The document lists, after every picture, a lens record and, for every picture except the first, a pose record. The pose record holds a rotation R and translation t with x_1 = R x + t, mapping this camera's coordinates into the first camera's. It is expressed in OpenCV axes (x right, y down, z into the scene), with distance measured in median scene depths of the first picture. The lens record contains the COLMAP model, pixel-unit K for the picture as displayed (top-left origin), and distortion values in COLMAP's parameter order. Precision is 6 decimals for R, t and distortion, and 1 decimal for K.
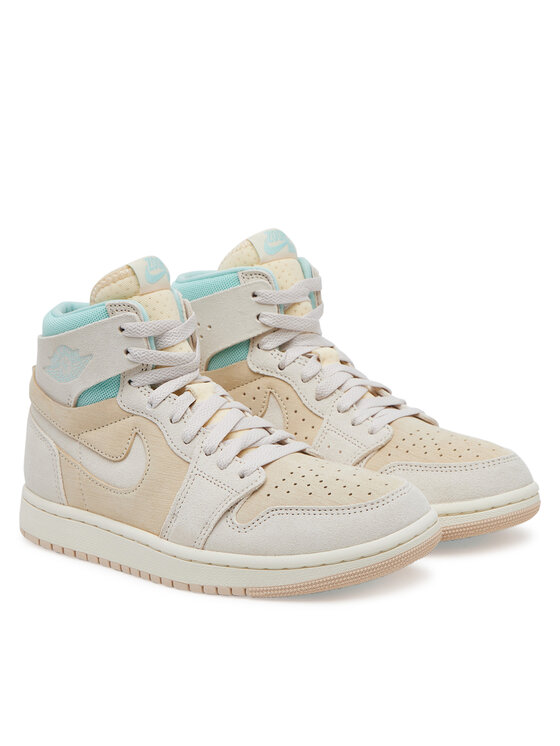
lens RADIAL K [[1618.0, 0, 279.6], [0, 1618.0, 373.4], [0, 0, 1]] dist [0.313956, 0.000000]
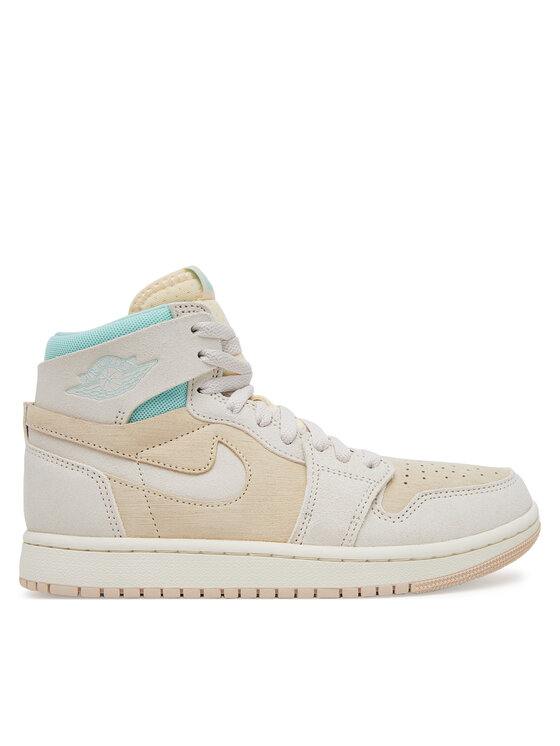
lens RADIAL K [[943.6, 0, 288.0], [0, 943.6, 397.9], [0, 0, 1]] dist [0.226408, 0.000000]
pose [[0.821713, 0.038487, 0.568601, -0.352686], [0.109601, 0.968421, -0.223940, 0.133729], [-0.559263, 0.246334, 0.791545, 0.557380]]
